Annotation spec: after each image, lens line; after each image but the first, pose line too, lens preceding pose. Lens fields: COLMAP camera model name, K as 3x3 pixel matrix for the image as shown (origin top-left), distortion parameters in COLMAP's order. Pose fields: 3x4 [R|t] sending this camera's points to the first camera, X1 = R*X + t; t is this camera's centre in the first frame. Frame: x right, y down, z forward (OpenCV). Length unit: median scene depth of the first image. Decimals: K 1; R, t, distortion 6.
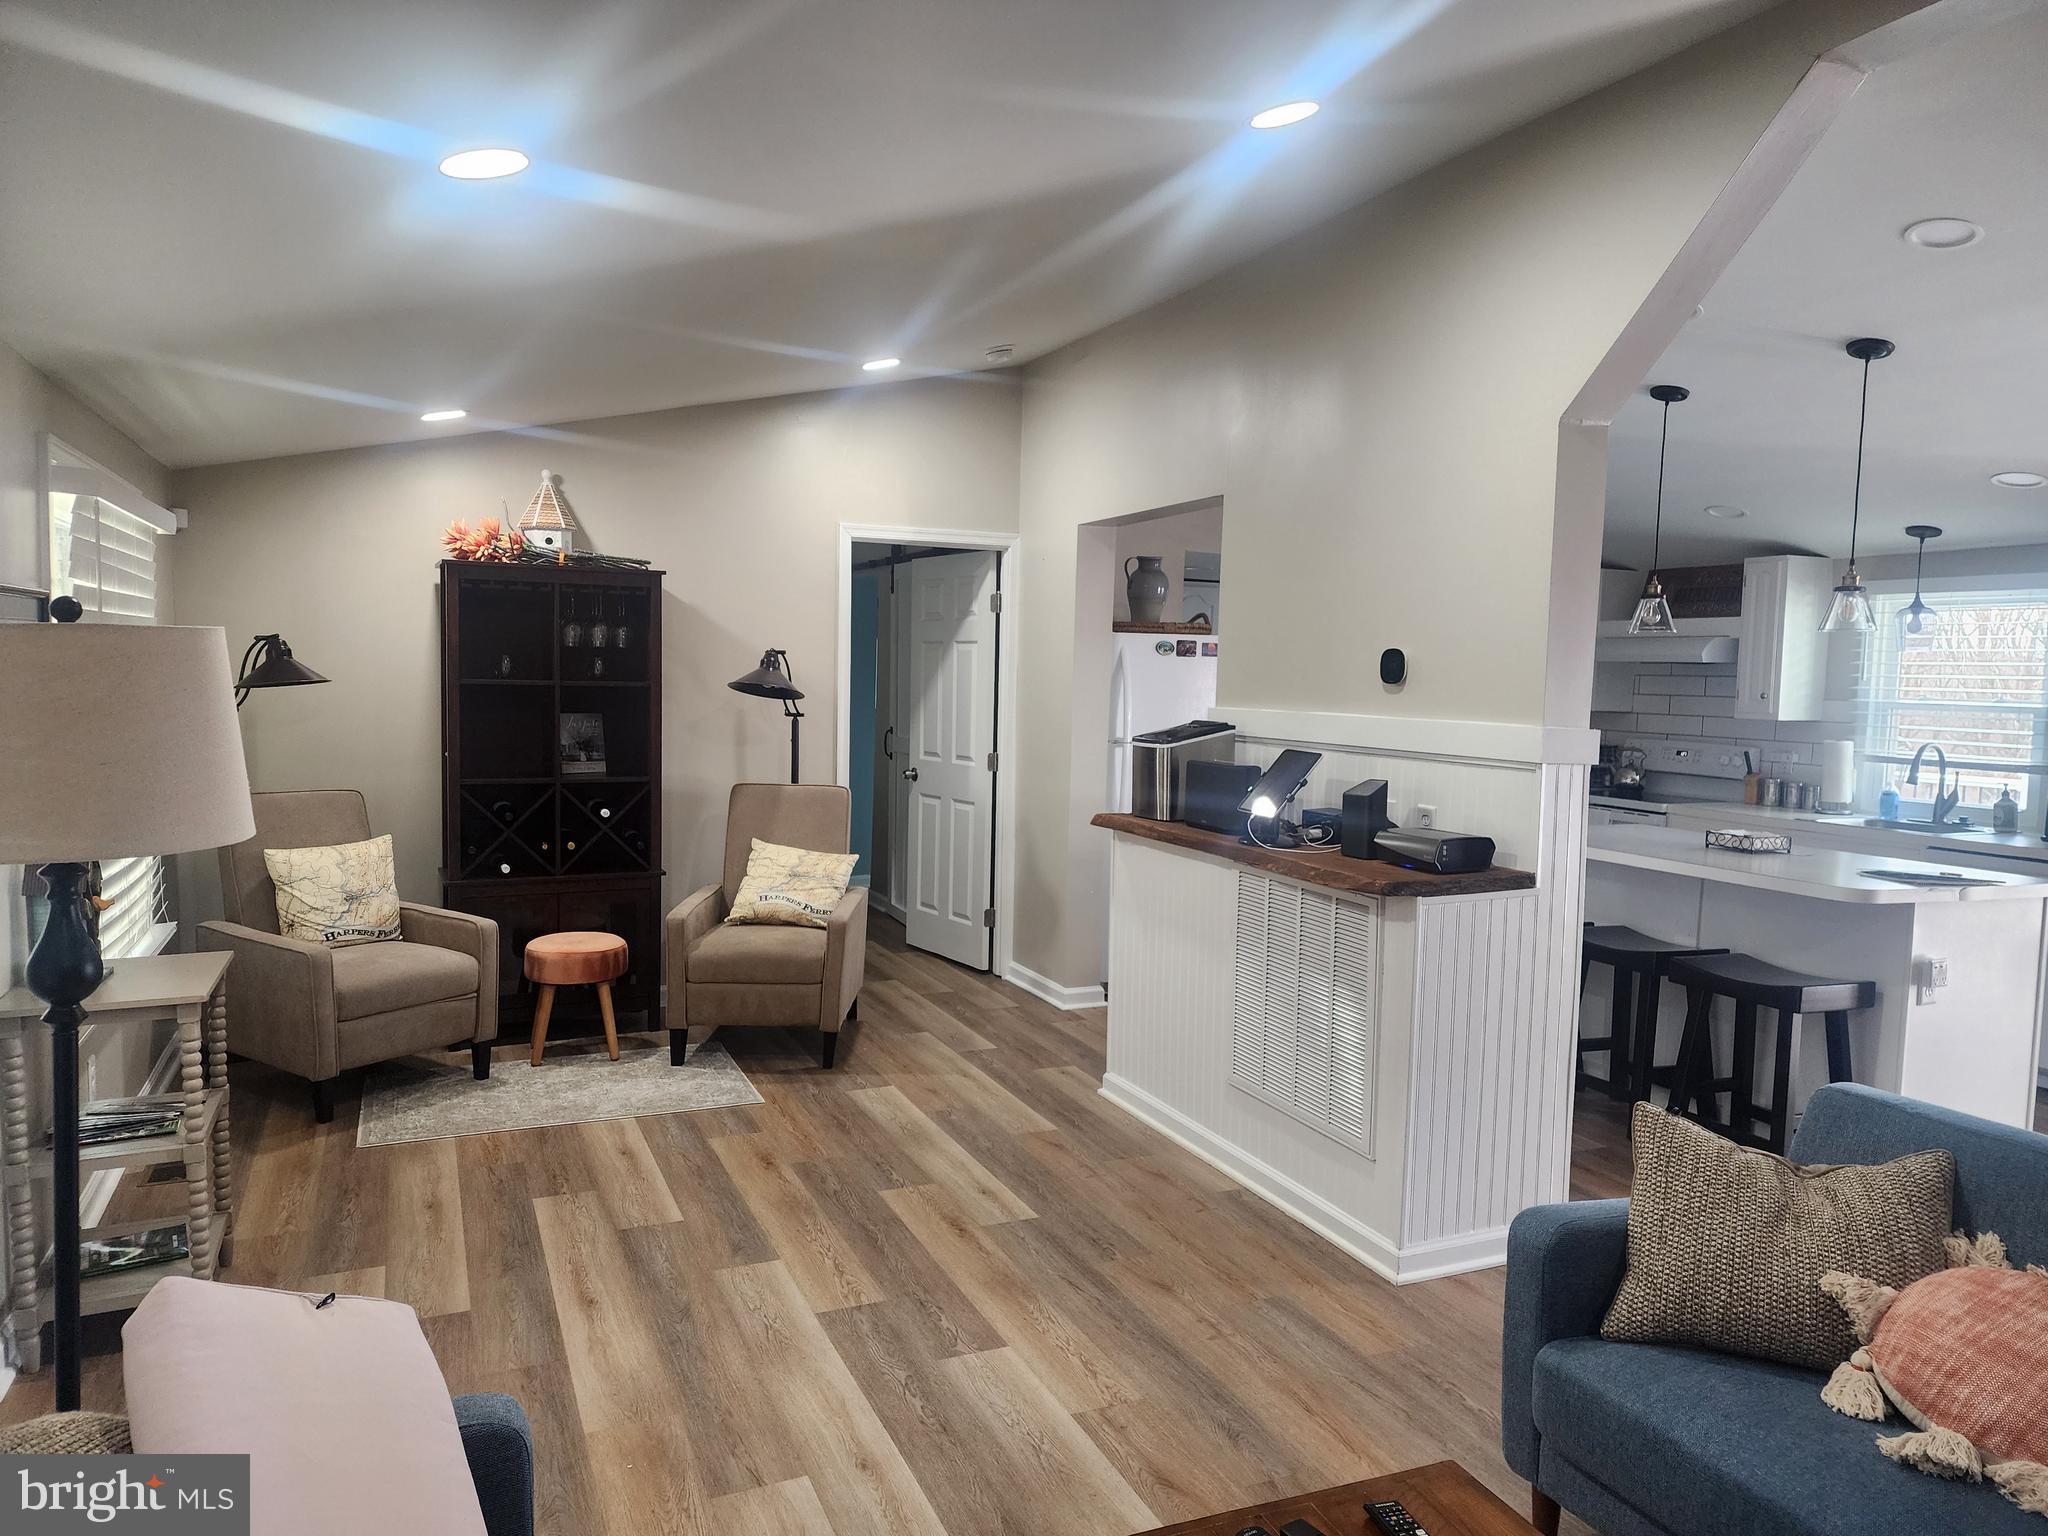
lens RADIAL K [[1331.0, 0, 1007.7], [0, 1331.0, 755.2], [0, 0, 1]] dist [0.019458, -0.040092]
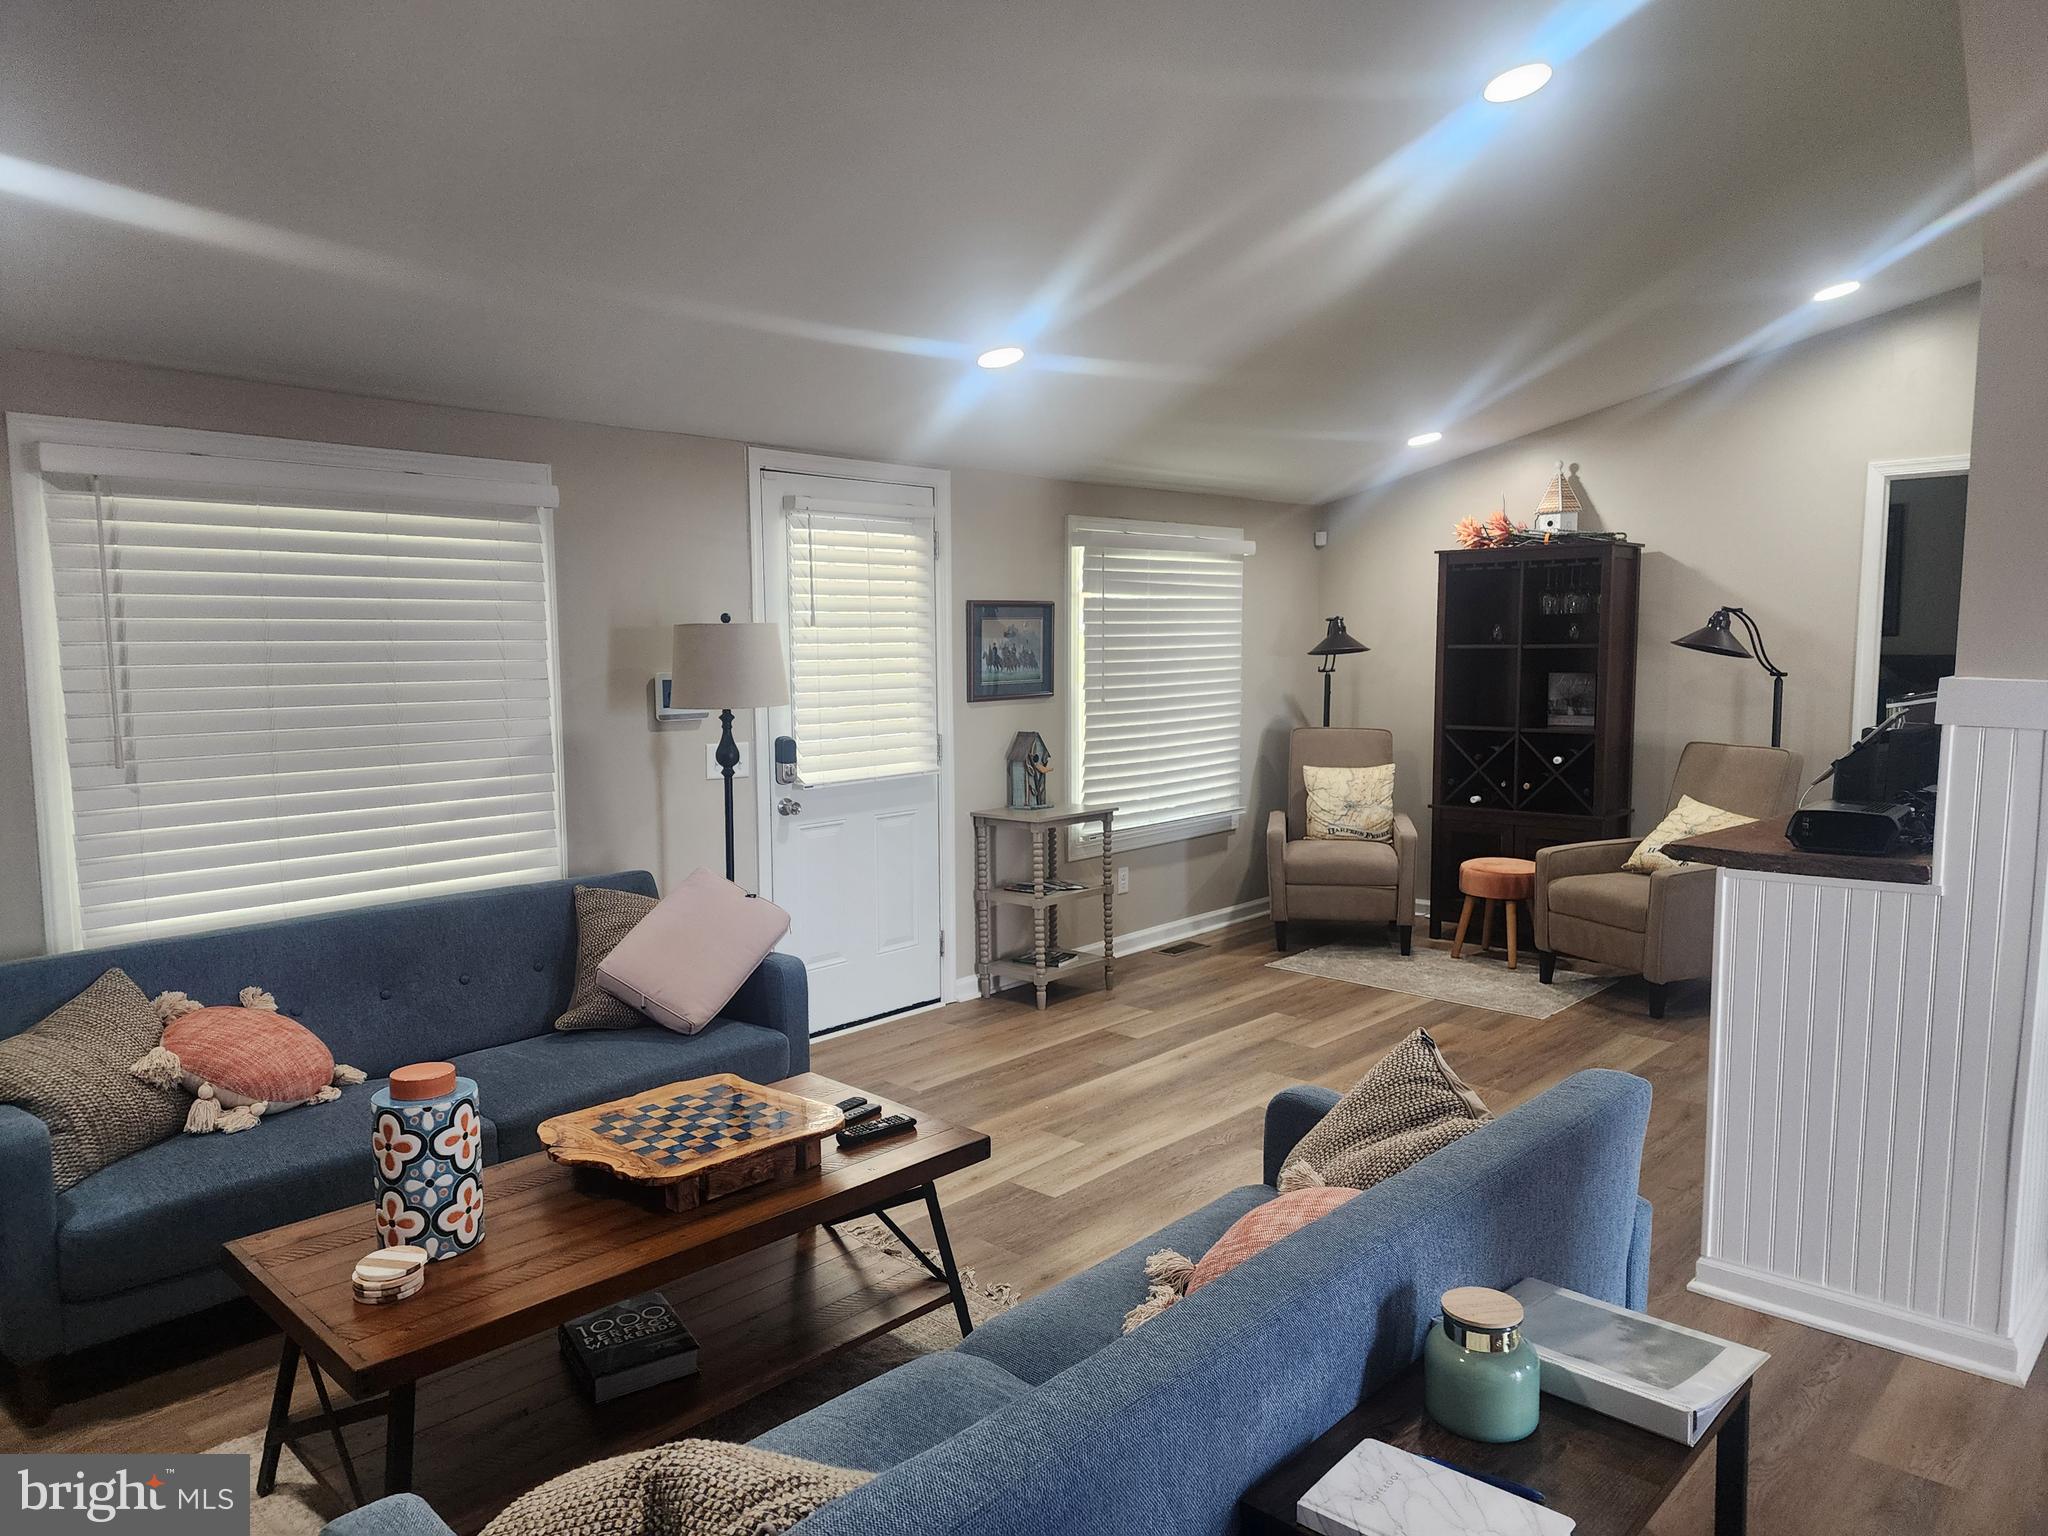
lens RADIAL K [[1331.0, 0, 1022.2], [0, 1331.0, 771.1], [0, 0, 1]] dist [0.019458, -0.040092]
pose [[0.369519, 0.066578, -0.926835, 0.633204], [-0.034197, 0.997729, 0.058036, 0.002156], [0.928594, 0.010250, 0.370957, 0.165189]]
